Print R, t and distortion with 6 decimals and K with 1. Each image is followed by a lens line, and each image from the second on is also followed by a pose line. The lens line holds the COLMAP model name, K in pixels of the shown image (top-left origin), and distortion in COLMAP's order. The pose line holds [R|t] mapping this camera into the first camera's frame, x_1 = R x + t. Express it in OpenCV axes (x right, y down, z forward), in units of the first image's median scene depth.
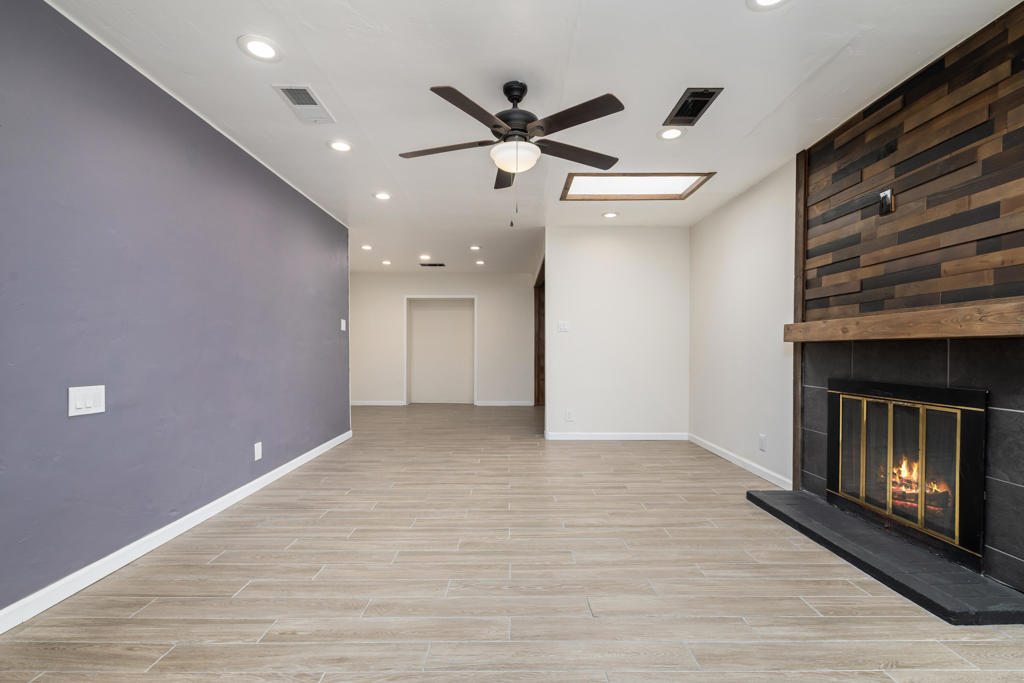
lens RADIAL K [[455.0, 0, 509.9], [0, 455.0, 357.9], [0, 0, 1]] dist [-0.000664, 0.000179]
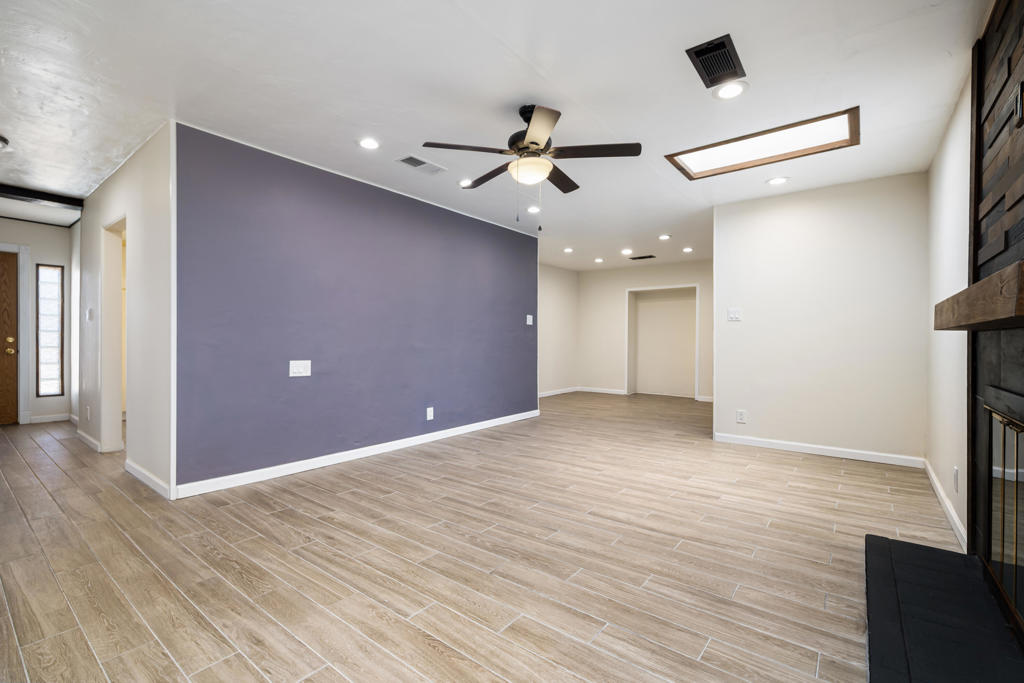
lens RADIAL K [[451.4, 0, 512.0], [0, 451.4, 341.5], [0, 0, 1]] dist [-0.001014, -0.000351]
pose [[0.788656, 0.003260, -0.614826, 0.616580], [-0.013494, 0.999837, -0.012008, -0.001748], [0.614687, 0.017767, 0.788571, 0.083272]]
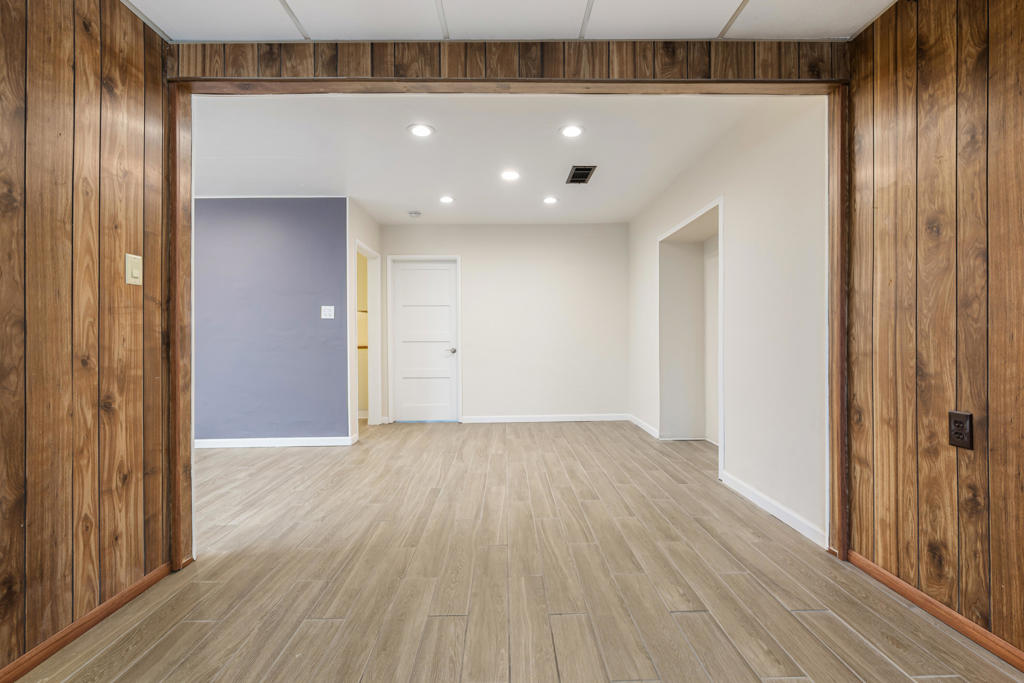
lens RADIAL K [[448.6, 0, 514.8], [0, 448.6, 340.3], [0, 0, 1]] dist [-0.000113, 0.000141]
pose [[0.022670, 0.003002, -0.999738, 0.960298], [-0.008997, 0.999956, 0.002798, -0.045688], [0.999703, 0.008931, 0.022696, 2.570563]]
